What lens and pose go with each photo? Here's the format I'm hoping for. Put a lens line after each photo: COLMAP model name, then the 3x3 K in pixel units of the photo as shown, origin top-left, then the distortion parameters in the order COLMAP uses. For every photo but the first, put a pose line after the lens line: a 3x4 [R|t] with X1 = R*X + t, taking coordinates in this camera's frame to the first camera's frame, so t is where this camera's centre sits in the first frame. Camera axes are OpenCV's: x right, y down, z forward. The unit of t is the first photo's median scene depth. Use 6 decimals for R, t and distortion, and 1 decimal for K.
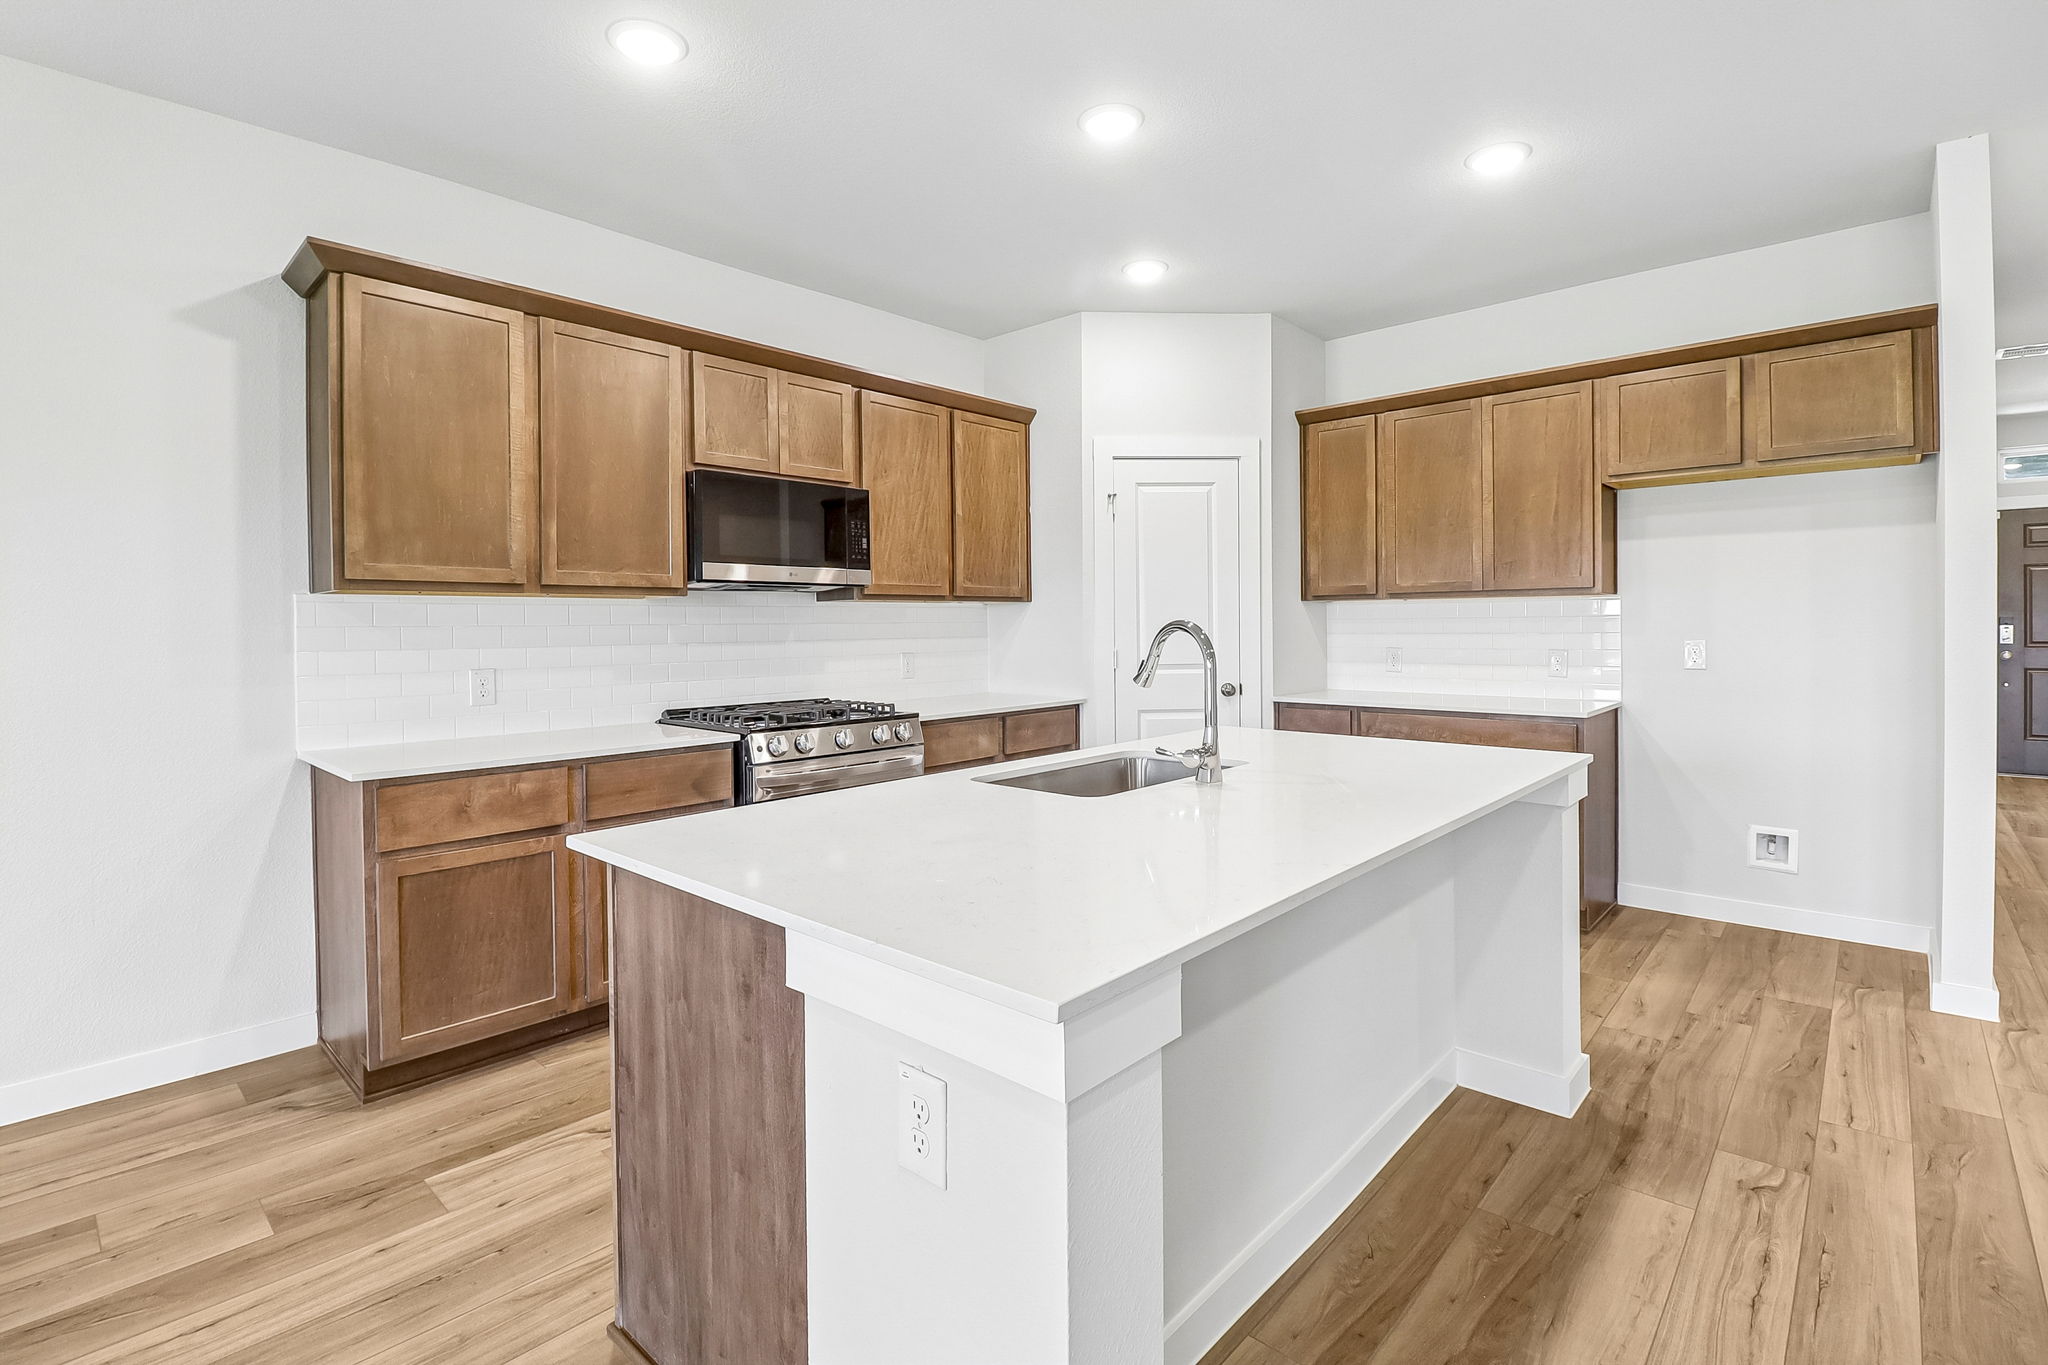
lens RADIAL K [[940.1, 0, 1013.0], [0, 940.1, 635.8], [0, 0, 1]] dist [-0.001252, -0.014522]
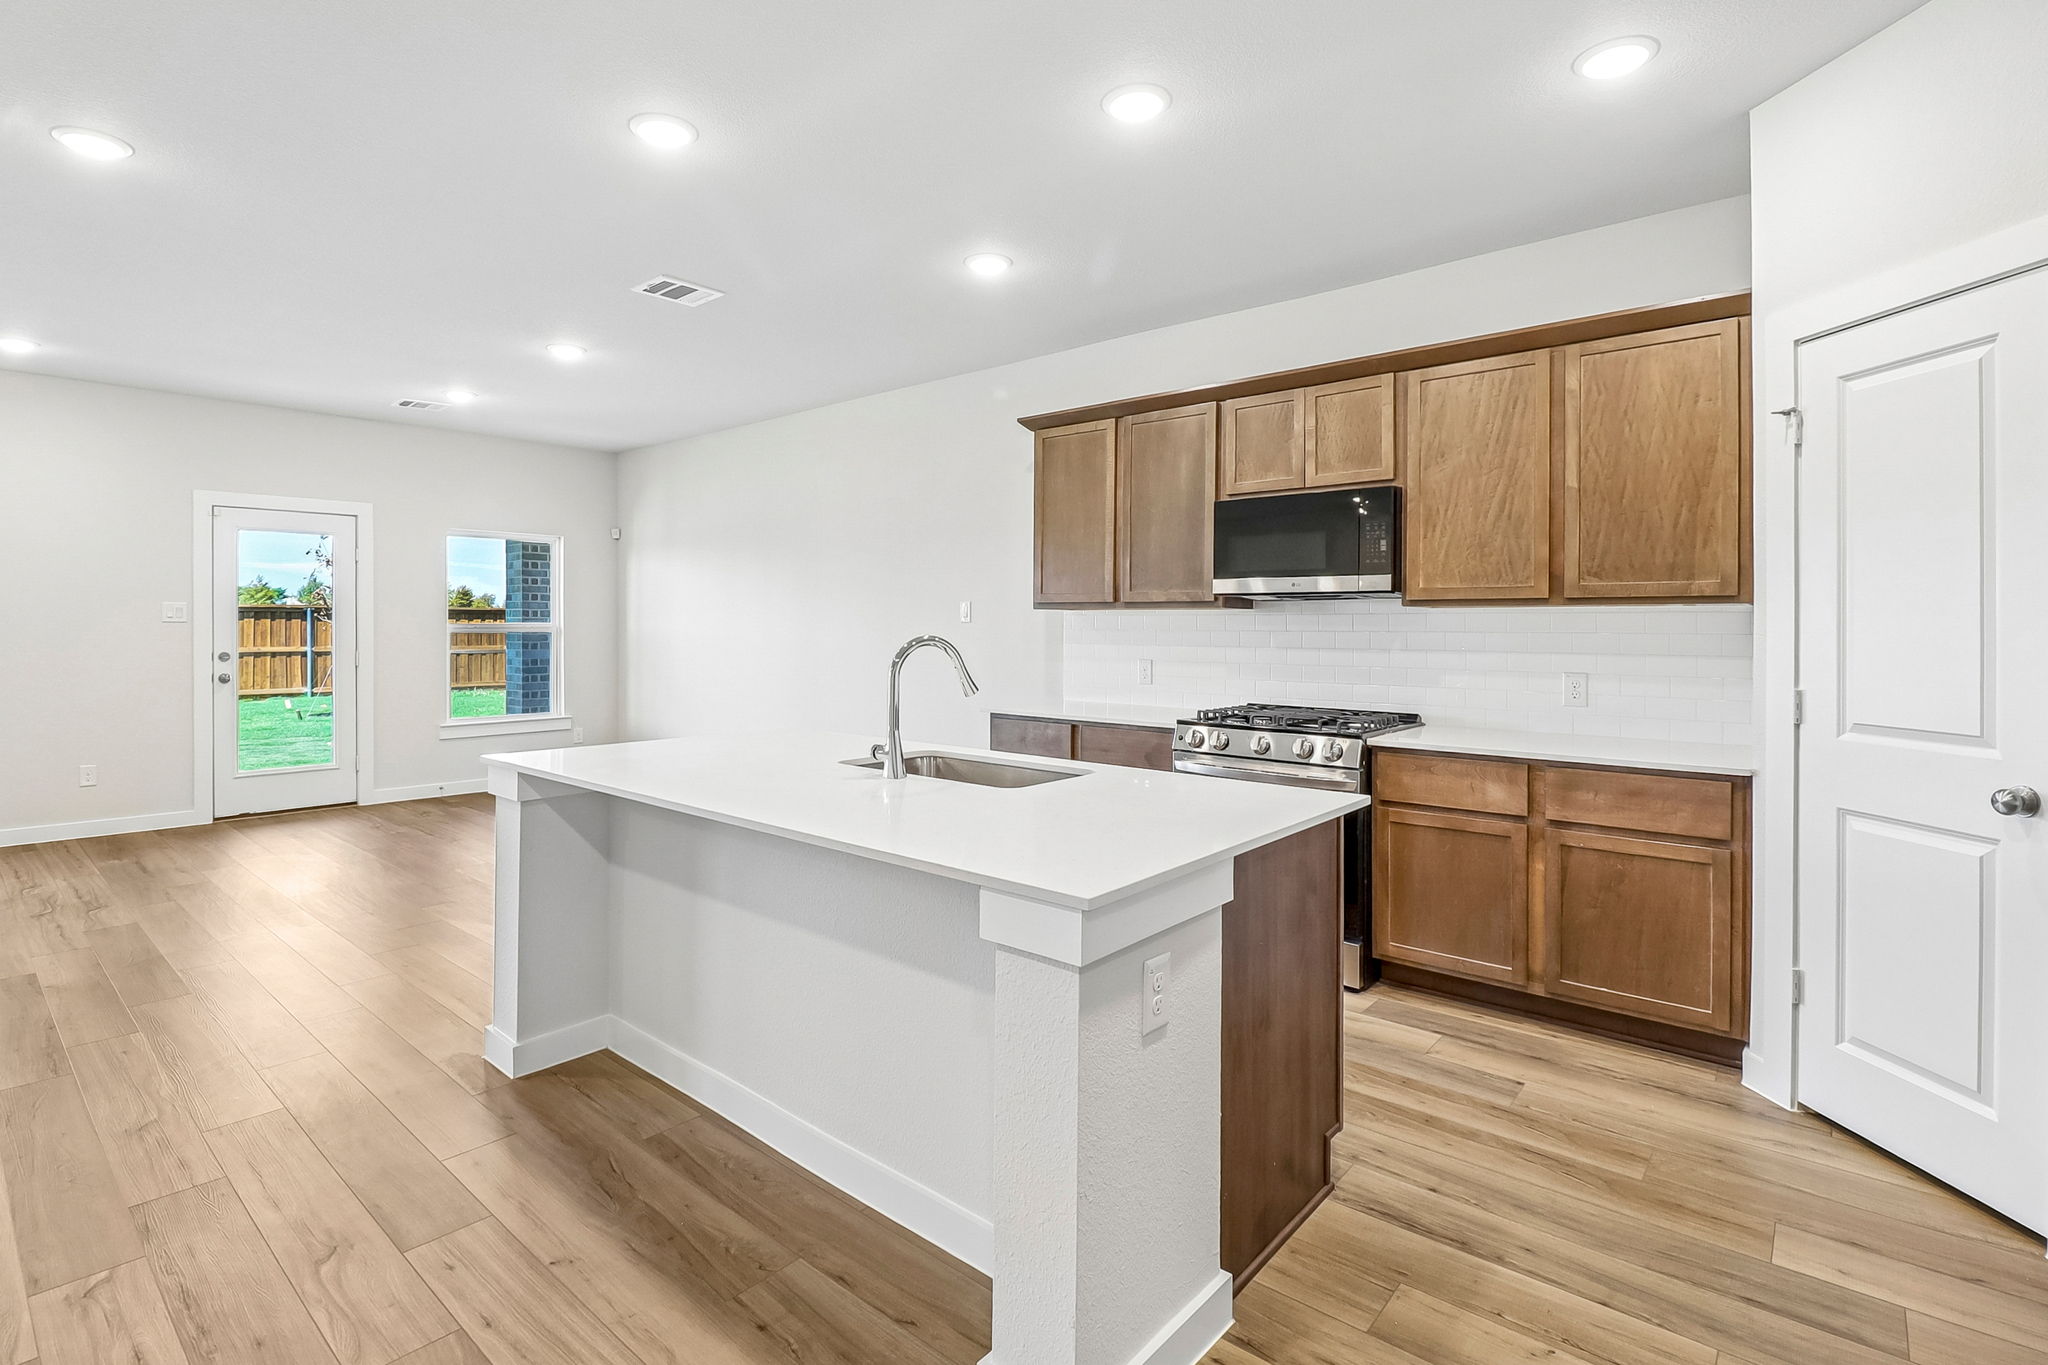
lens RADIAL K [[970.5, 0, 1018.7], [0, 970.5, 631.5], [0, 0, 1]] dist [-0.000281, -0.015190]
pose [[0.043122, 0.015999, -0.998942, 0.822606], [-0.016705, 0.999744, 0.015290, -0.024730], [0.998930, 0.016028, 0.043378, 0.650030]]
